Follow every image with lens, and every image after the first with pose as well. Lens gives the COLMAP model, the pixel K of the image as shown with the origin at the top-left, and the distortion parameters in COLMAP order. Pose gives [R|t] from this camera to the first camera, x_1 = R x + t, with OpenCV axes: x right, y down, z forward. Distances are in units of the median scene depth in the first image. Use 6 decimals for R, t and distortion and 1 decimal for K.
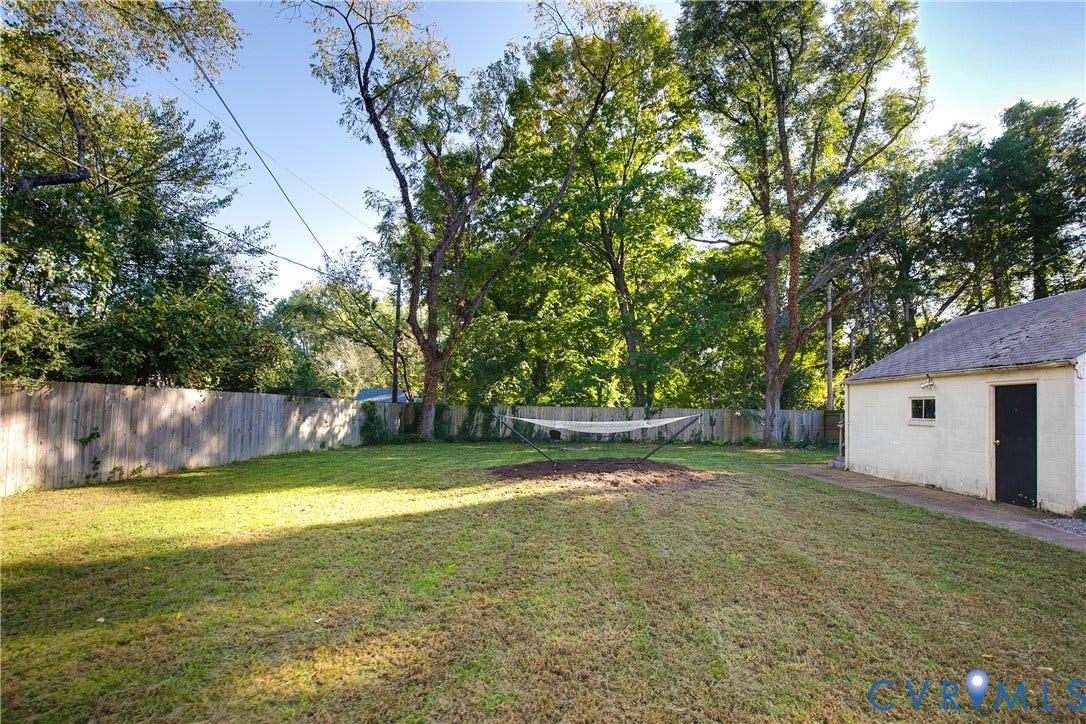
lens RADIAL K [[528.1, 0, 538.3], [0, 528.1, 380.2], [0, 0, 1]] dist [0.003665, 0.000009]
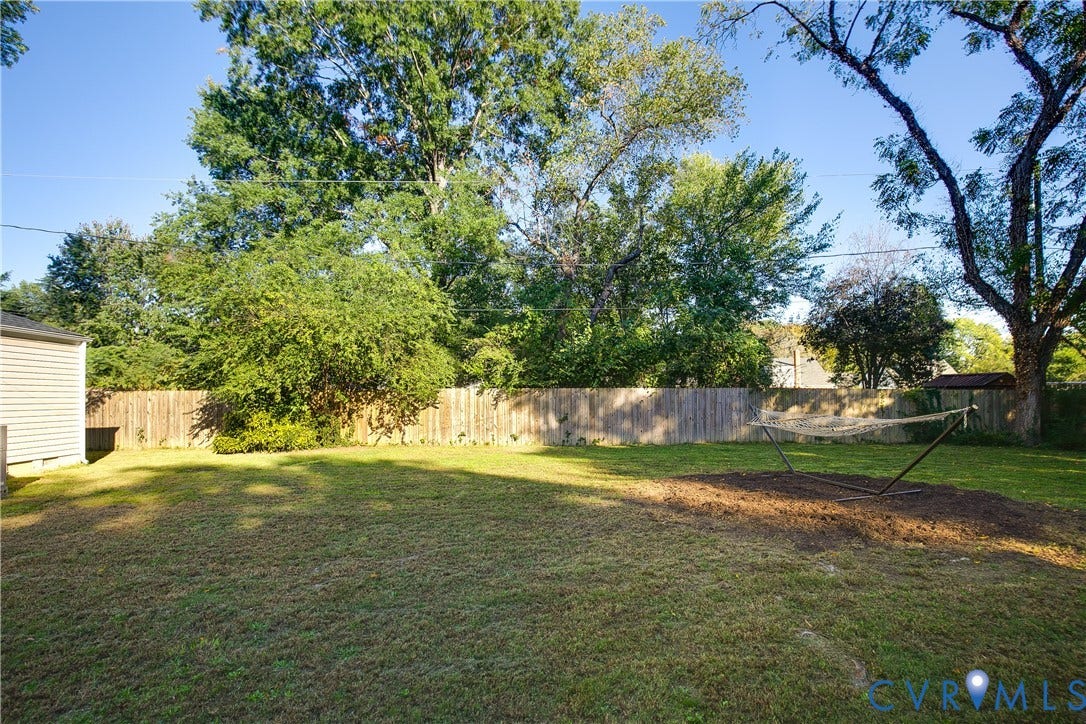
lens RADIAL K [[514.2, 0, 545.5], [0, 514.2, 369.3], [0, 0, 1]] dist [-0.002271, 0.001365]
pose [[0.132895, -0.072491, -0.988476, 0.504017], [0.066560, 0.995723, -0.064074, 0.030817], [0.988893, -0.057277, 0.137152, 0.434746]]
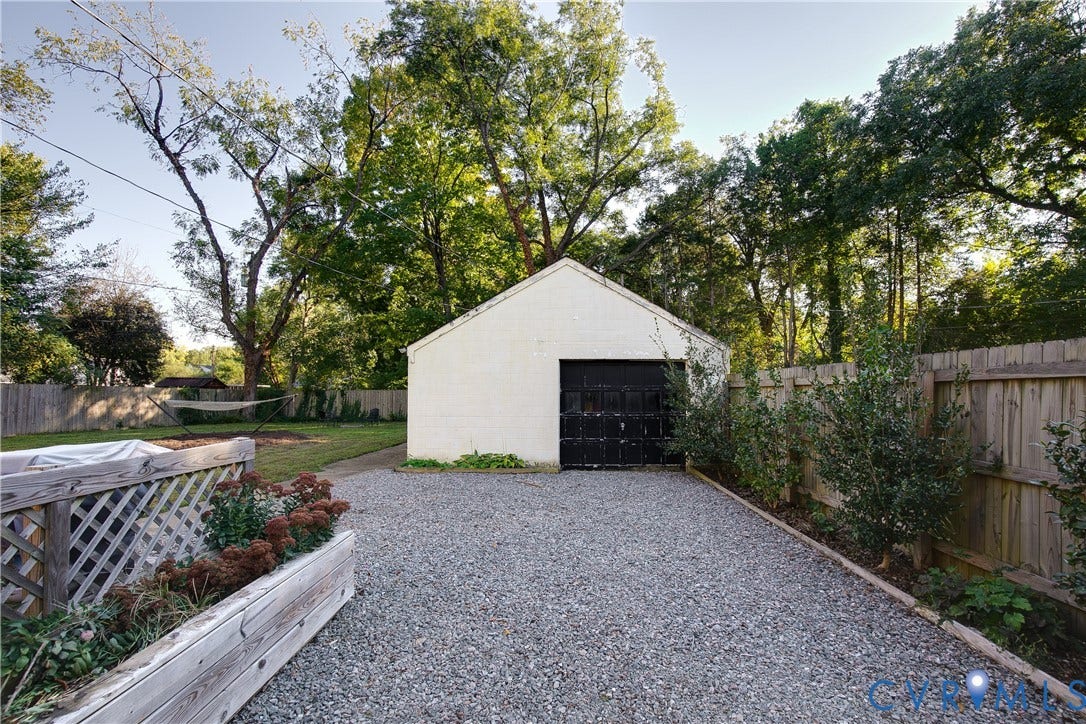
lens RADIAL K [[514.2, 0, 537.5], [0, 514.2, 372.6], [0, 0, 1]] dist [-0.002271, 0.001365]
pose [[0.998204, -0.020218, -0.056387, 0.707262], [0.021105, 0.999662, 0.015176, 0.004991], [0.056061, -0.016339, 0.998294, -0.156341]]
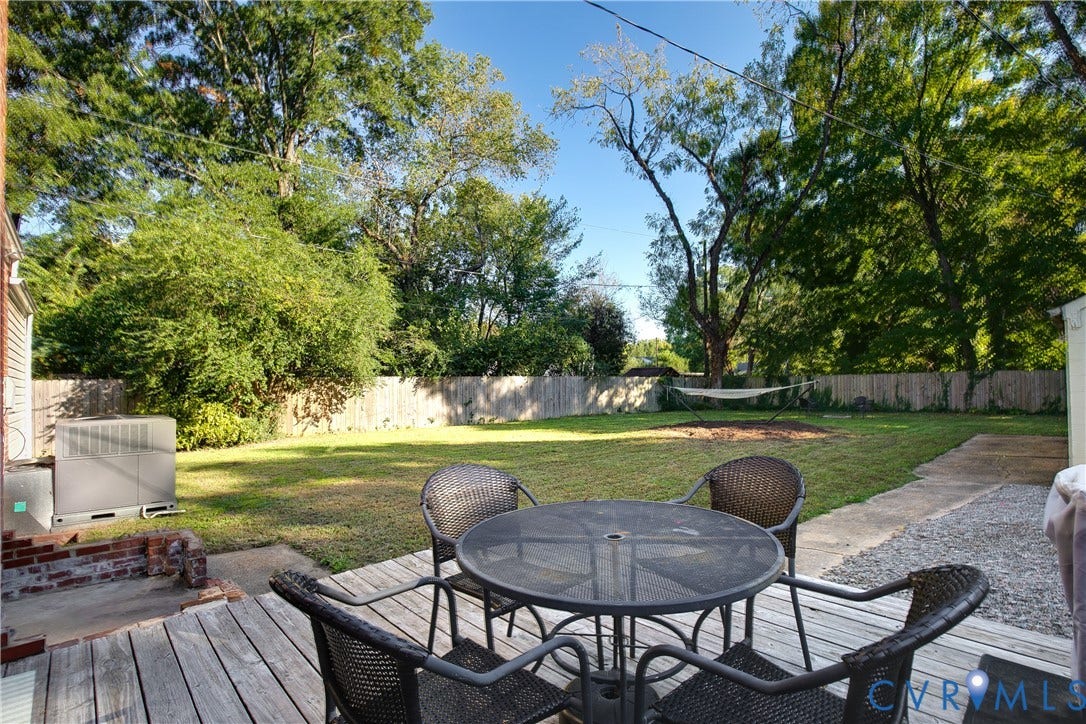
lens RADIAL K [[514.2, 0, 532.9], [0, 514.2, 370.6], [0, 0, 1]] dist [-0.002271, 0.001365]
pose [[0.697715, -0.049908, -0.714635, 0.464222], [0.071647, 0.997430, 0.000294, 0.000261], [0.712783, -0.051406, 0.699498, -0.128775]]
